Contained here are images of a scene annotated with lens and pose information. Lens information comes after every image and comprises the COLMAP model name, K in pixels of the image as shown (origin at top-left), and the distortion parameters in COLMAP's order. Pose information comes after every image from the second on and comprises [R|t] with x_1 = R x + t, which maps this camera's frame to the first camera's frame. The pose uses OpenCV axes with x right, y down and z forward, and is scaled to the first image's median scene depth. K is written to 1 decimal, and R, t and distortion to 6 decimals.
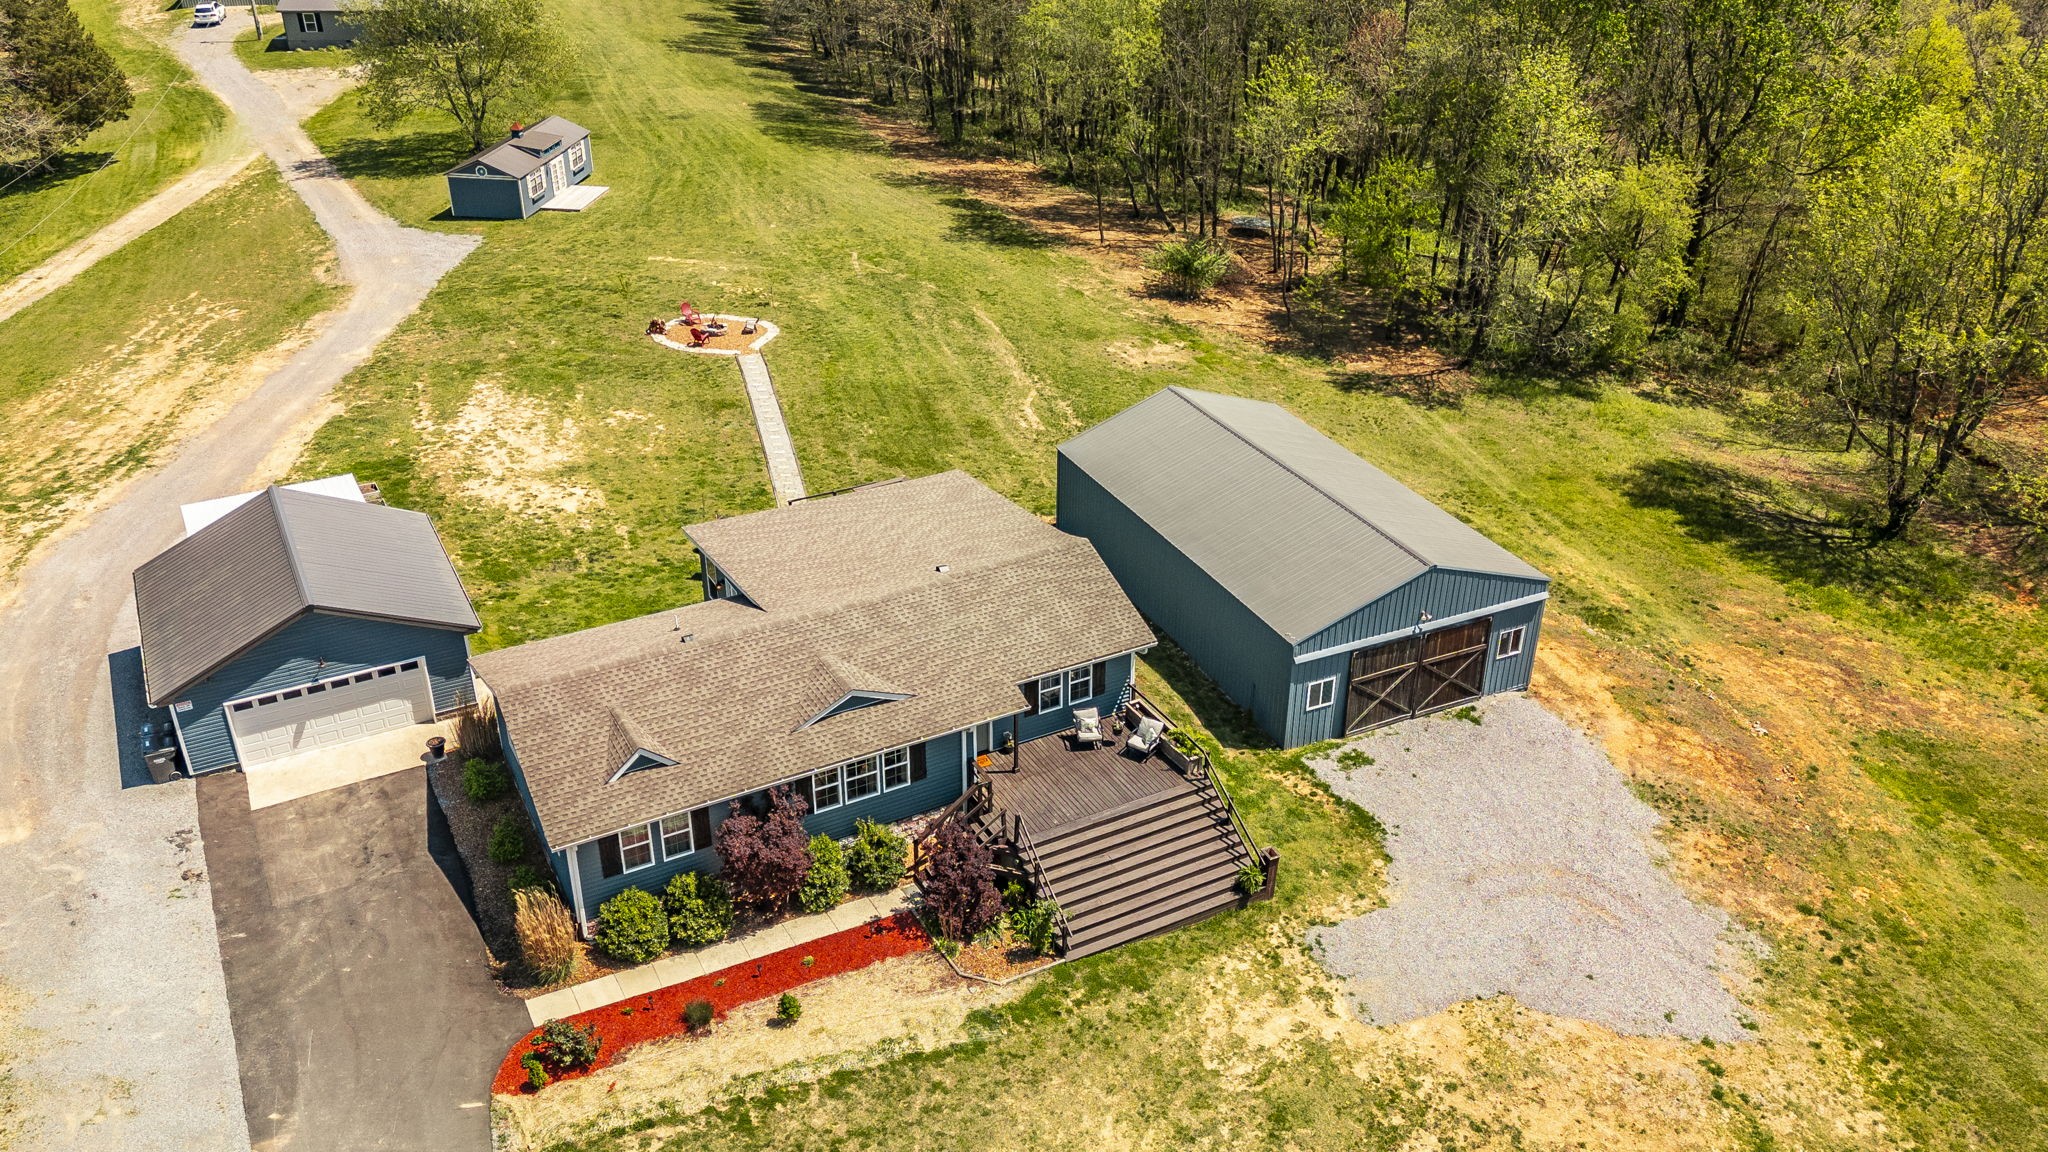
lens RADIAL K [[1617.6, 0, 1045.2], [0, 1617.6, 565.1], [0, 0, 1]] dist [0.081554, -0.071771]
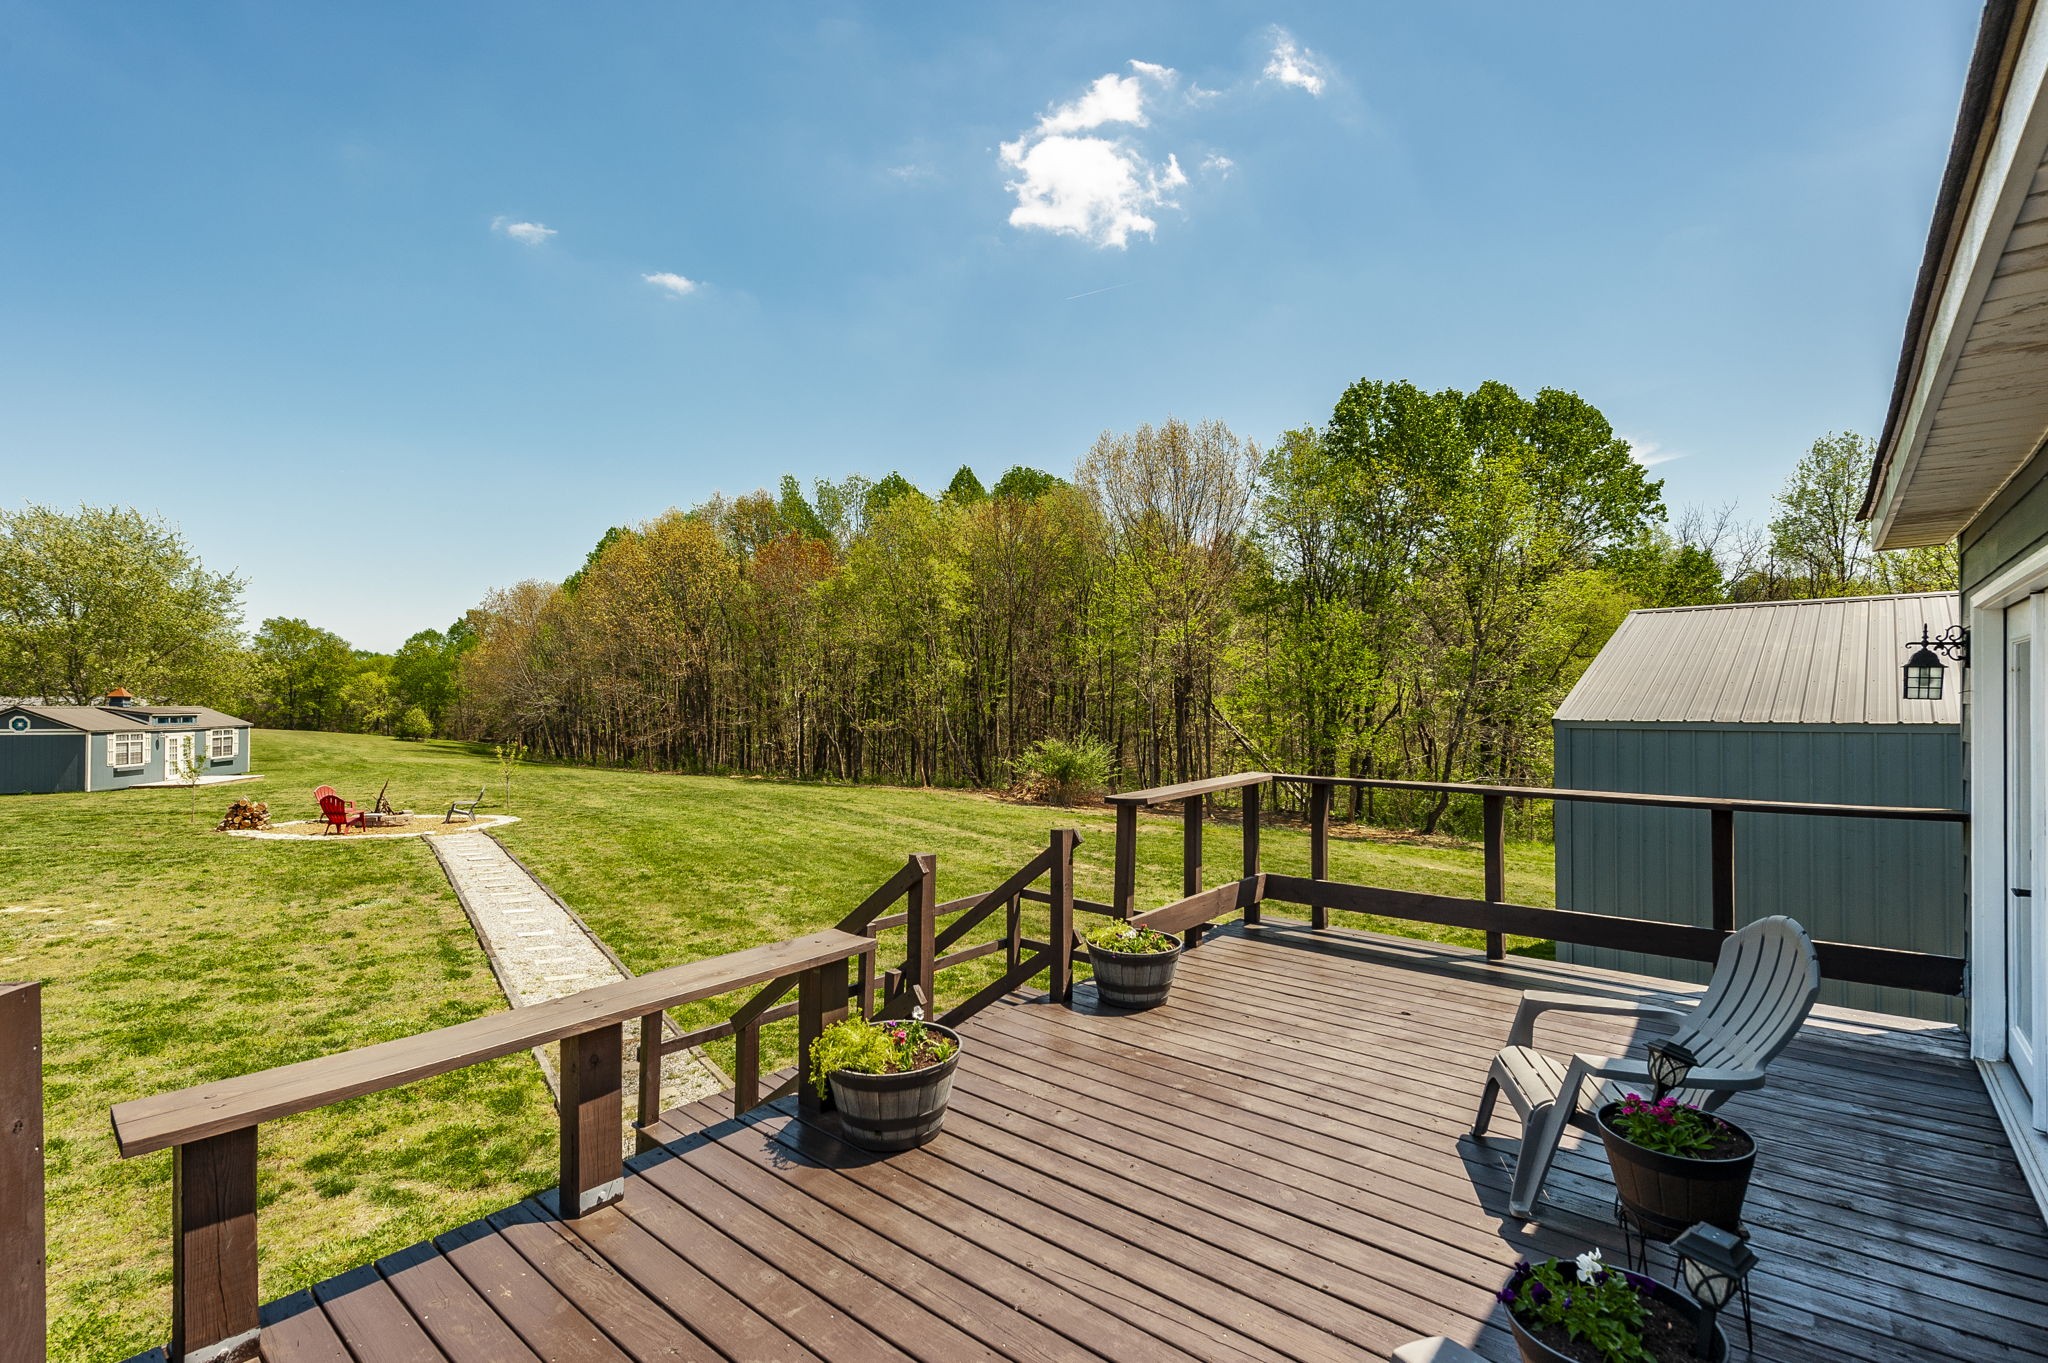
lens RADIAL K [[877.4, 0, 1019.8], [0, 877.4, 692.7], [0, 0, 1]] dist [0.010360, -0.002458]
pose [[0.926649, -0.010602, 0.375778, -0.187795], [0.189766, 0.876089, -0.443236, -0.020154], [-0.324516, 0.482034, 0.813839, 1.078141]]
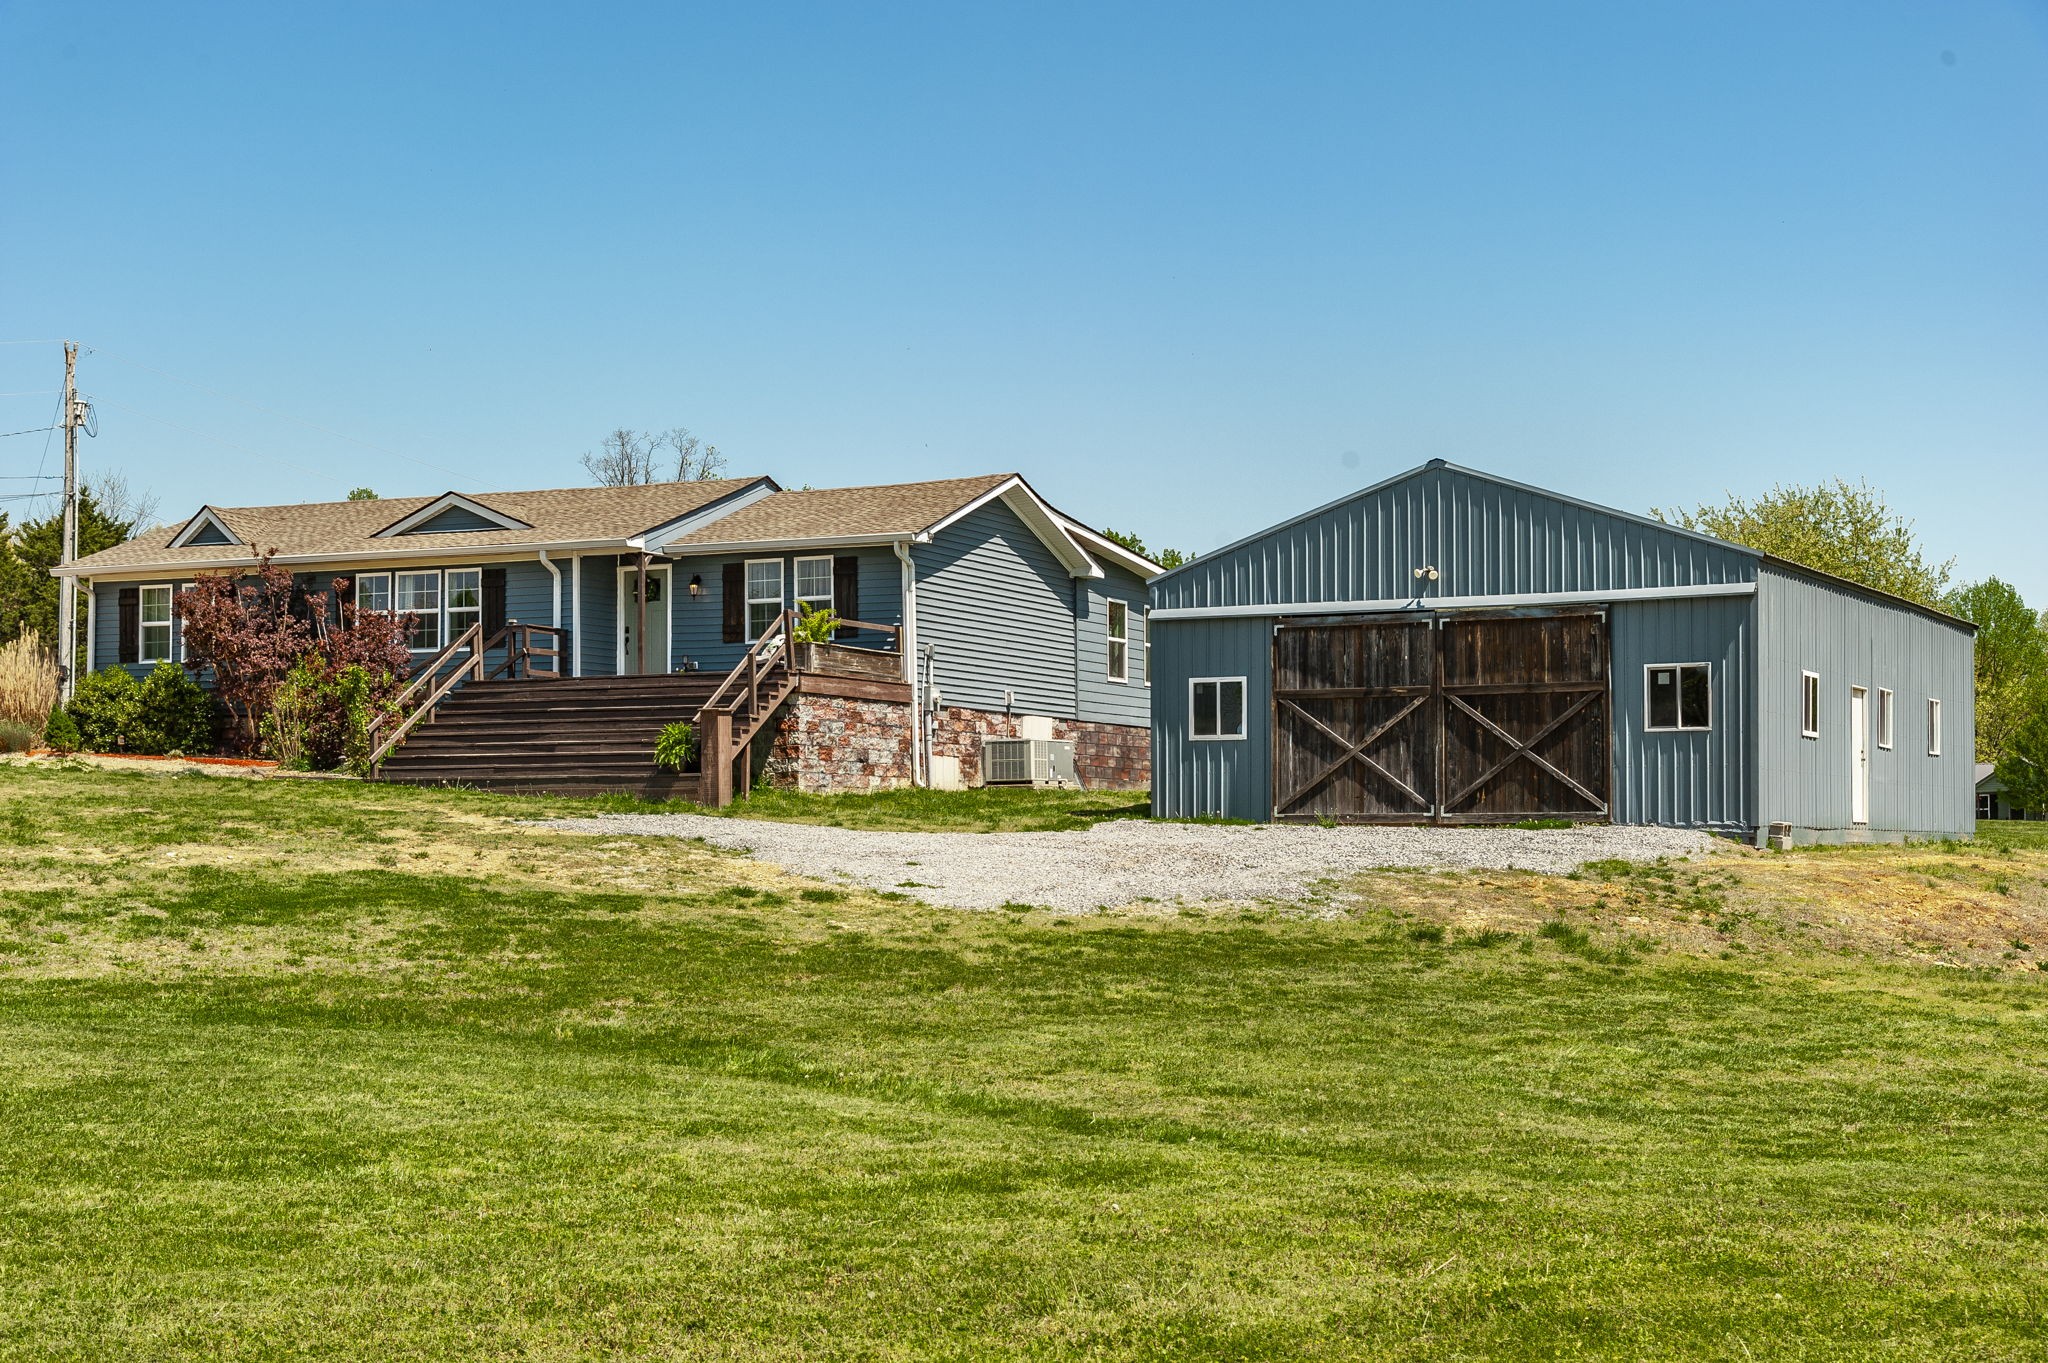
lens RADIAL K [[3064.7, 0, 1019.5], [0, 3064.7, 683.1], [0, 0, 1]] dist [0.033084, 0.000000]
pose [[0.585483, -0.060039, -0.808458, 0.910167], [-0.375894, 0.863467, -0.336345, 0.418538], [0.718271, 0.500819, 0.482977, 0.483464]]
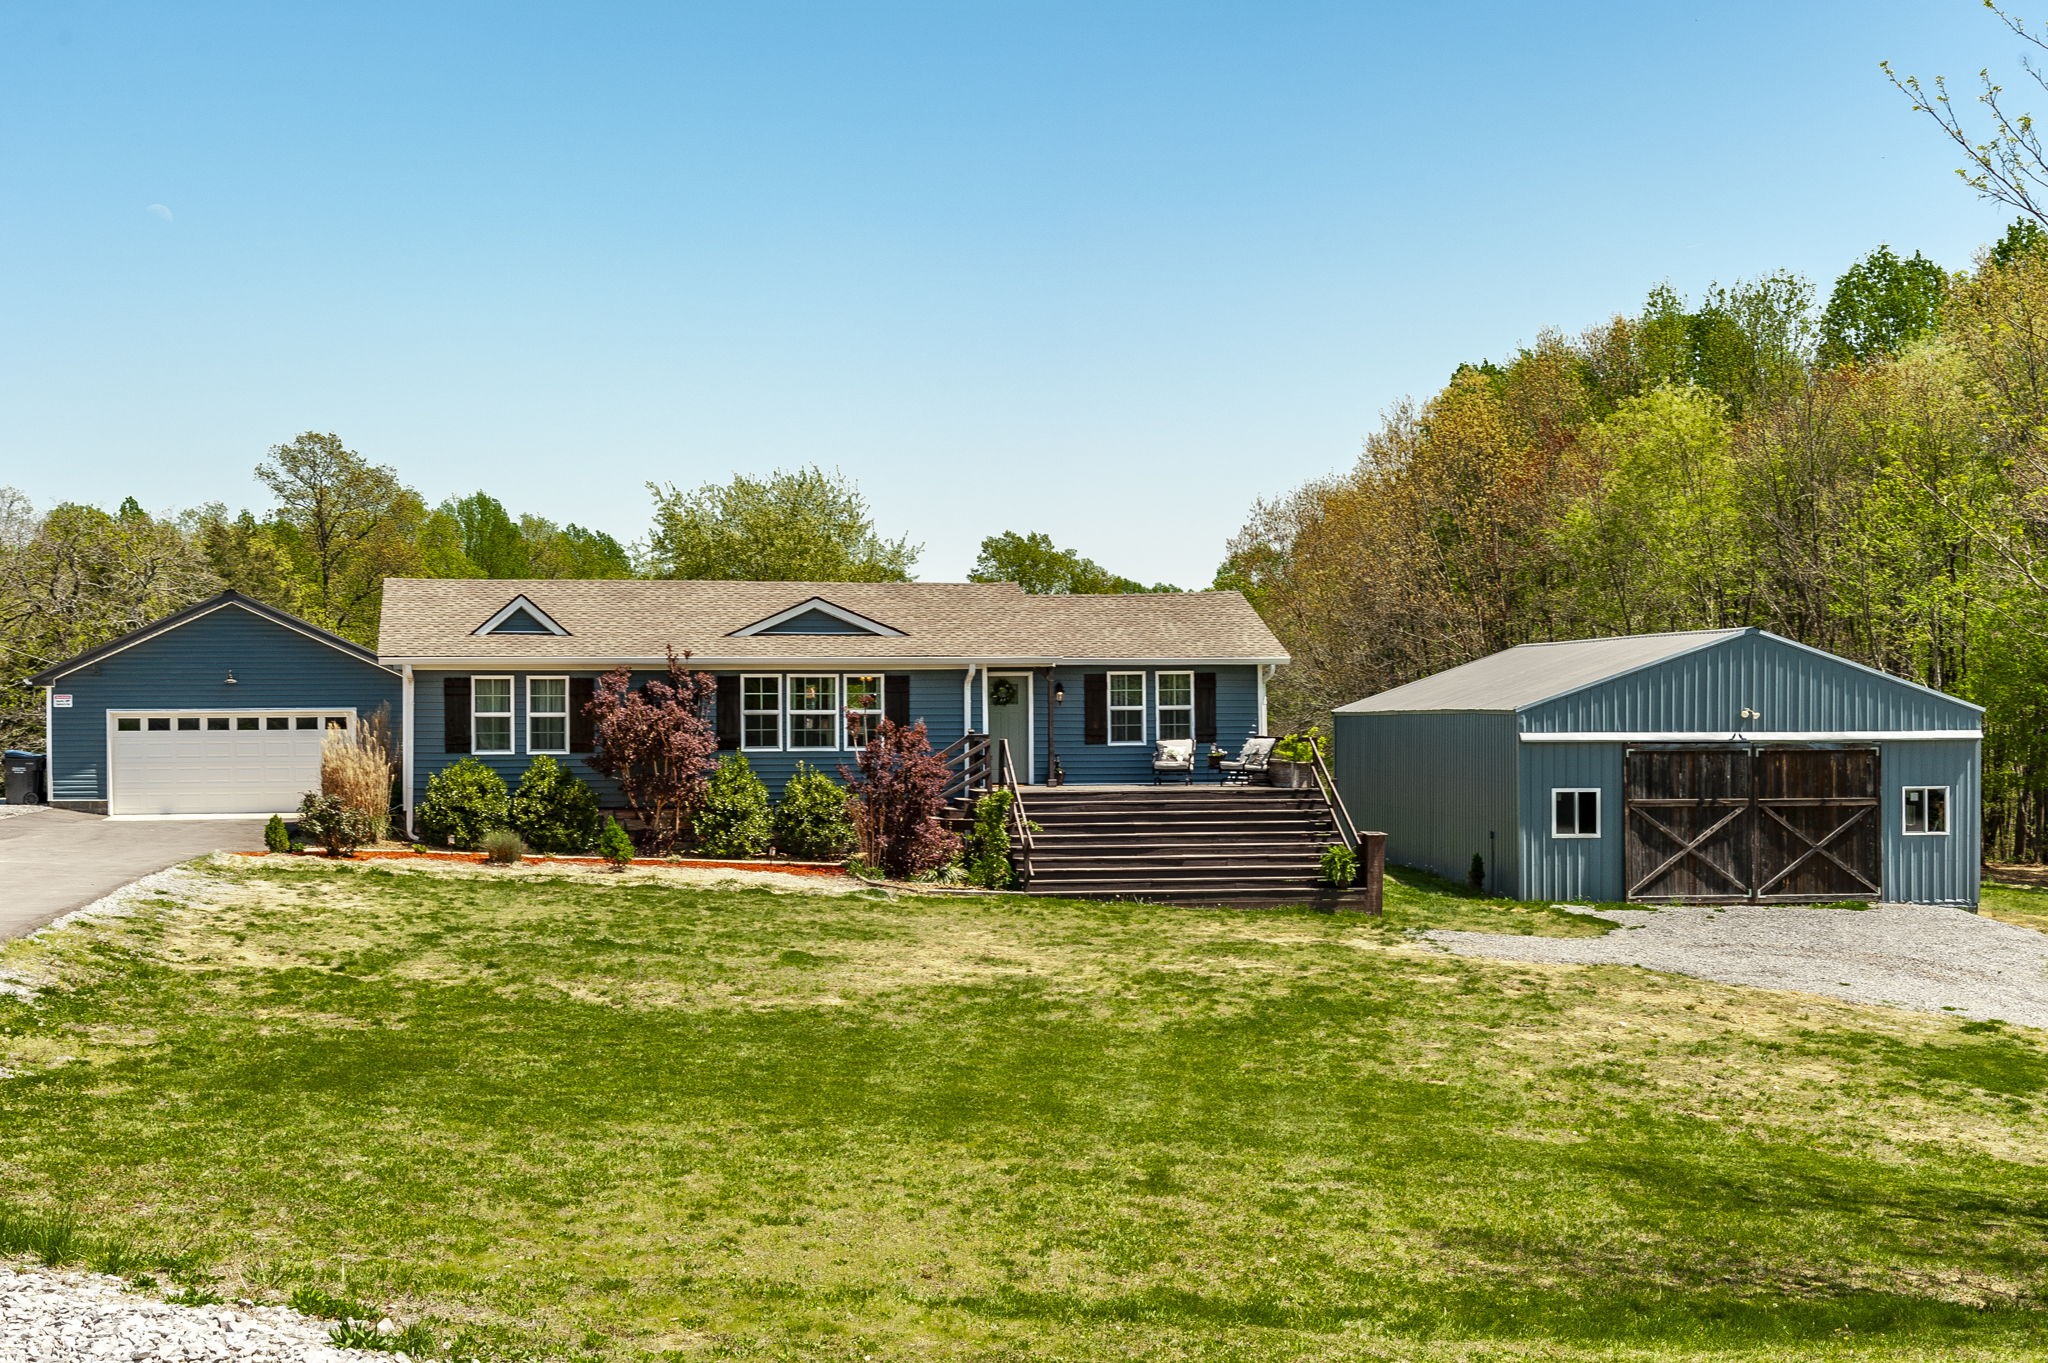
lens RADIAL K [[3064.7, 0, 1087.2], [0, 3064.7, 667.5], [0, 0, 1]] dist [0.033084, 0.000000]
pose [[0.954221, -0.019238, -0.298482, 0.349070], [-0.127861, 0.875915, -0.465215, 0.620365], [0.270394, 0.482082, 0.833357, -0.100499]]
